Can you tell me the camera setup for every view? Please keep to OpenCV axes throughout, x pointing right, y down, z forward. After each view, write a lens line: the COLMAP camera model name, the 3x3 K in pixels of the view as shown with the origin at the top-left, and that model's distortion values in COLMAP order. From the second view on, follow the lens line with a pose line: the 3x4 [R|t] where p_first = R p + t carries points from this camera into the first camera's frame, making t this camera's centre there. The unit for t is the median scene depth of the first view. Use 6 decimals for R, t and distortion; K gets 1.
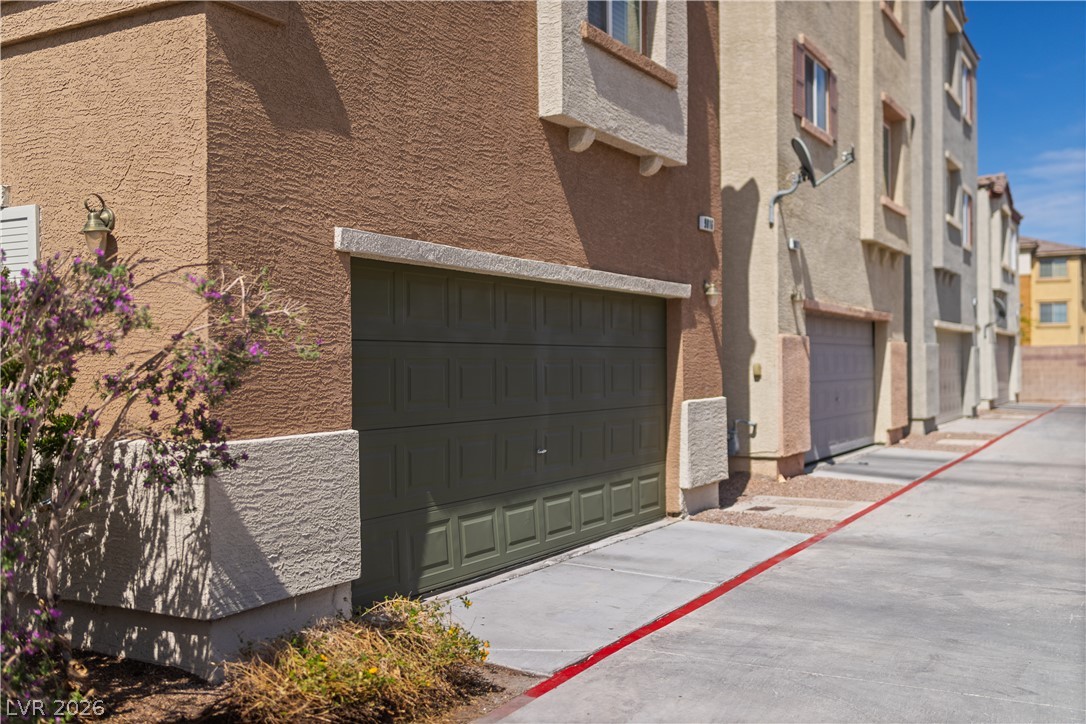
lens RADIAL K [[1144.1, 0, 553.4], [0, 1144.1, 390.3], [0, 0, 1]] dist [0.002520, 0.000000]
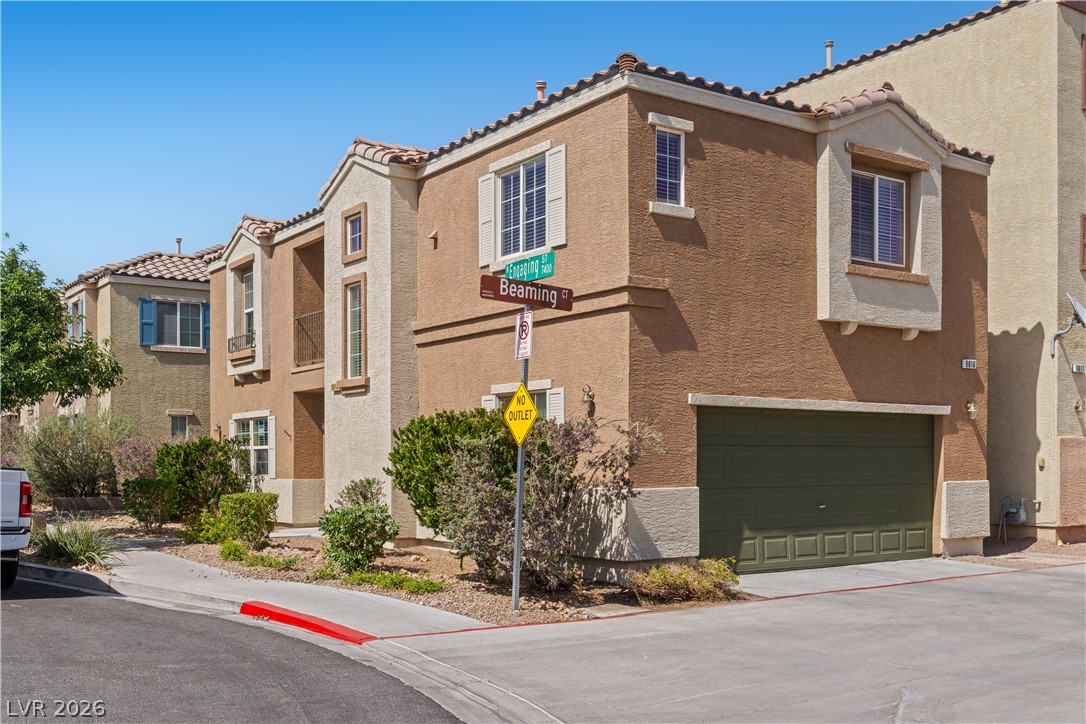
lens RADIAL K [[1144.1, 0, 541.1], [0, 1144.1, 365.6], [0, 0, 1]] dist [0.002520, 0.000000]
pose [[0.907048, -0.026738, -0.420177, 0.428459], [-0.015715, 0.995136, -0.097251, 0.019188], [0.420734, 0.094815, 0.902216, -0.992245]]
